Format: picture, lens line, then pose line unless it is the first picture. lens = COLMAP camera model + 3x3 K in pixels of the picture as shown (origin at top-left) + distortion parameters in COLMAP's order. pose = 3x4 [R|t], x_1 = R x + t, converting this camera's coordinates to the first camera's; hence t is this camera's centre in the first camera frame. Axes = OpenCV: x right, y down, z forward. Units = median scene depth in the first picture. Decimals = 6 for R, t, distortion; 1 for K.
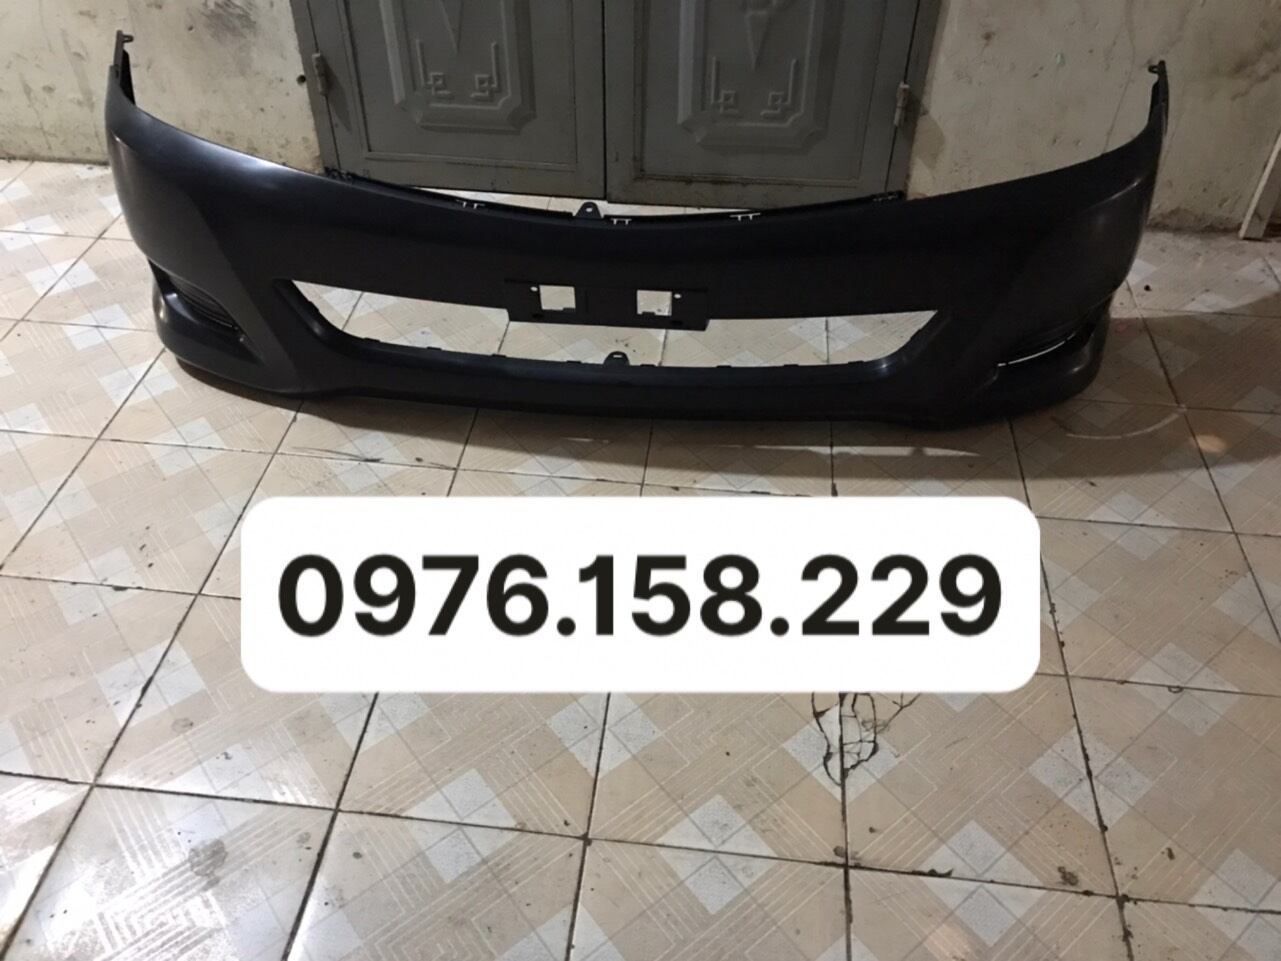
lens RADIAL K [[1017.8, 0, 634.8], [0, 1017.8, 486.5], [0, 0, 1]] dist [-0.000091, -0.014546]
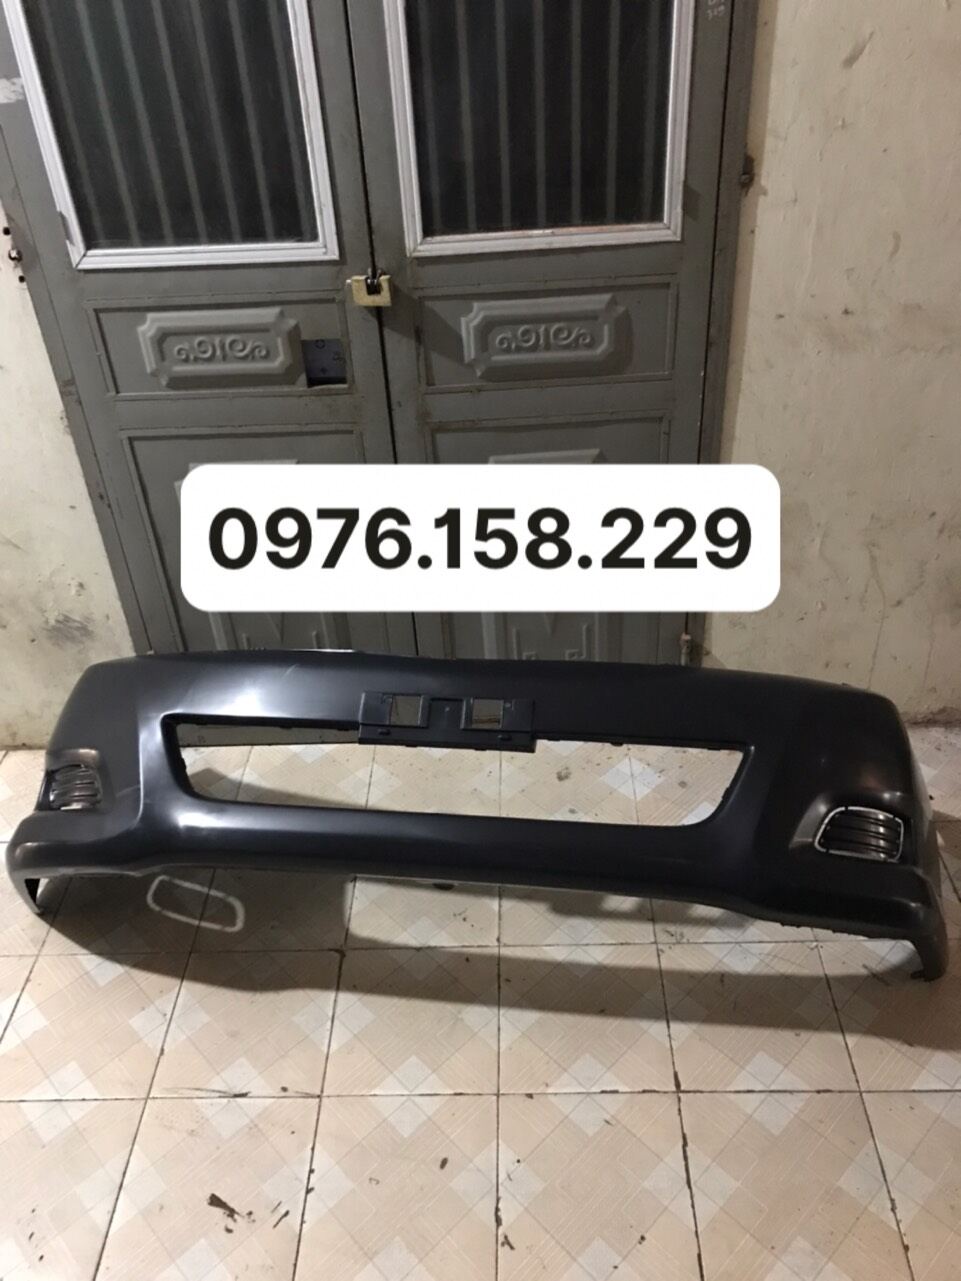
lens RADIAL K [[1017.8, 0, 483.5], [0, 1017.8, 647.4], [0, 0, 1]] dist [-0.000091, -0.014546]
pose [[0.993995, -0.101306, 0.041360, -0.003777], [0.106191, 0.984267, -0.141218, -0.305897], [-0.026403, 0.144762, 0.989114, -0.115876]]
